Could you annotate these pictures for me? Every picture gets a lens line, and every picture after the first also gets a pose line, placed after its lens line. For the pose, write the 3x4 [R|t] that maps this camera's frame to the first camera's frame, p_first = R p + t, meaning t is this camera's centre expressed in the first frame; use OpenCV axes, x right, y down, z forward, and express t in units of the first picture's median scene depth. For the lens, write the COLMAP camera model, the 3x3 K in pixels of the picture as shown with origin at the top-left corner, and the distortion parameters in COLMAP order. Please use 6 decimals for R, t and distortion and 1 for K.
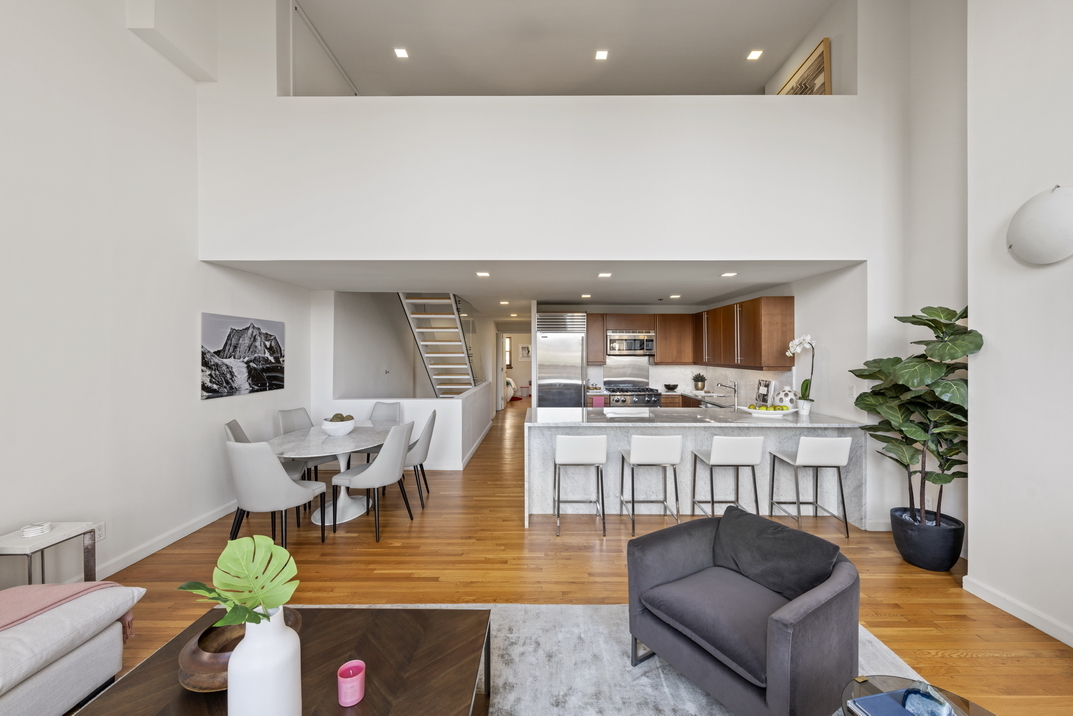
lens RADIAL K [[423.3, 0, 555.7], [0, 423.3, 353.9], [0, 0, 1]] dist [0.002766, -0.001797]
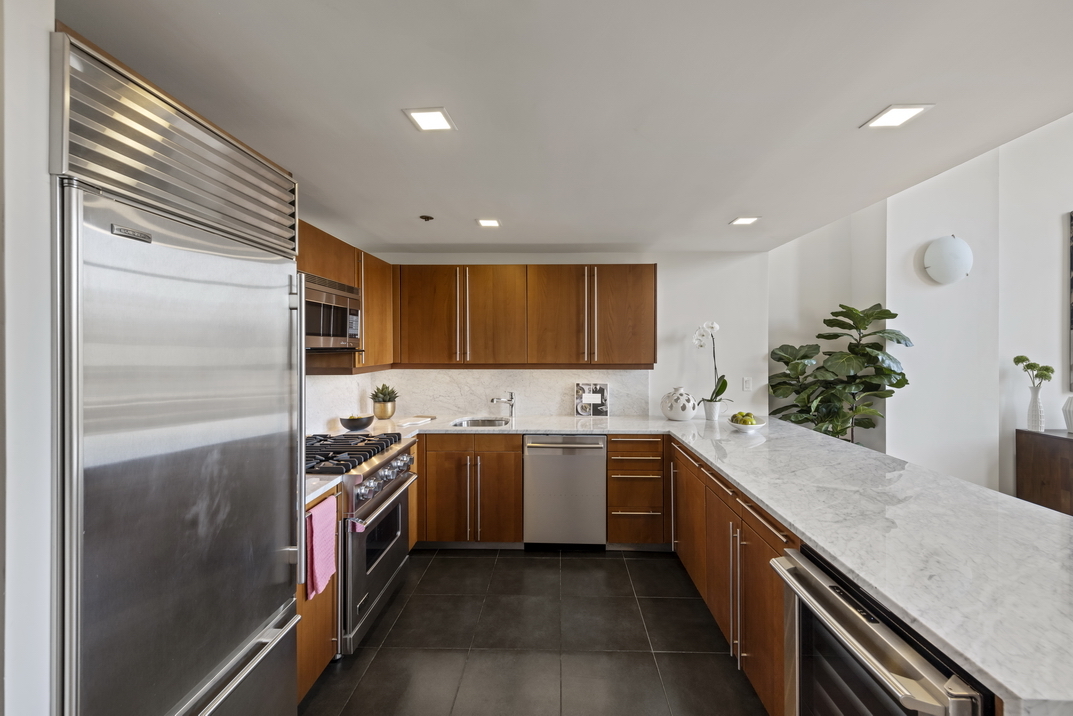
lens RADIAL K [[423.3, 0, 552.5], [0, 423.3, 342.0], [0, 0, 1]] dist [0.002766, -0.001797]
pose [[0.060658, 0.008077, 0.998126, -0.285537], [0.002441, 0.999963, -0.008241, -0.002013], [-0.998156, 0.002937, 0.060636, 1.413292]]
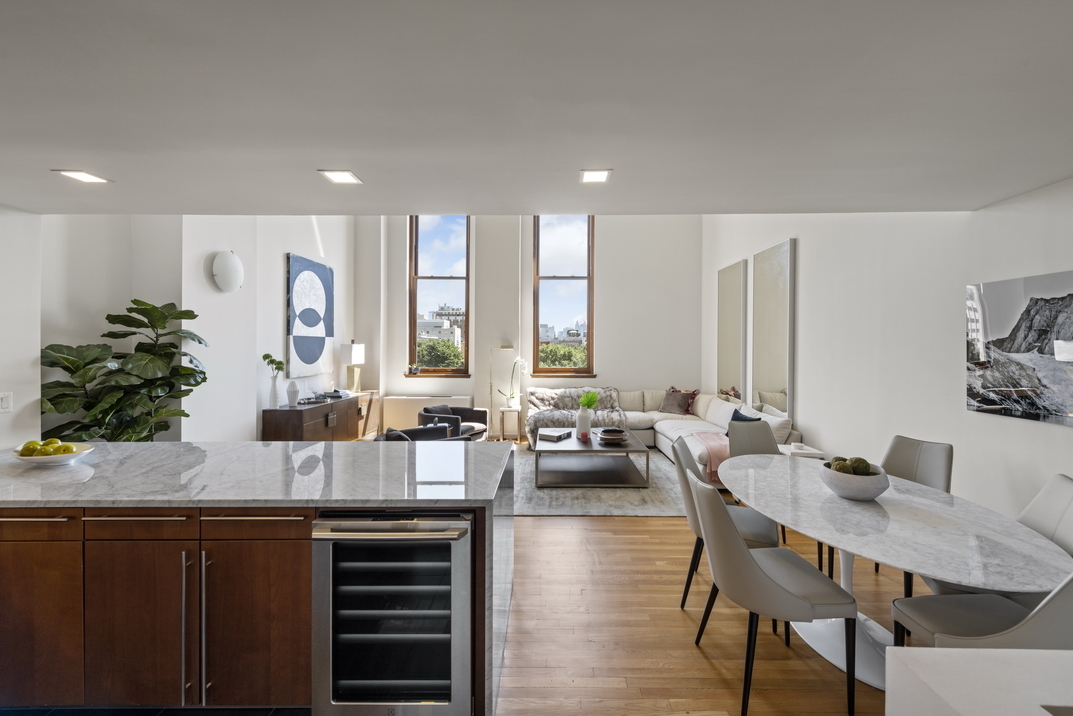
lens RADIAL K [[420.7, 0, 547.6], [0, 420.7, 347.8], [0, 0, 1]] dist [0.001561, 0.000014]
pose [[-0.999366, 0.000533, 0.035595, -0.153268], [0.000681, 0.999991, 0.004131, 0.001328], [-0.035593, 0.004153, -0.999358, 1.637516]]
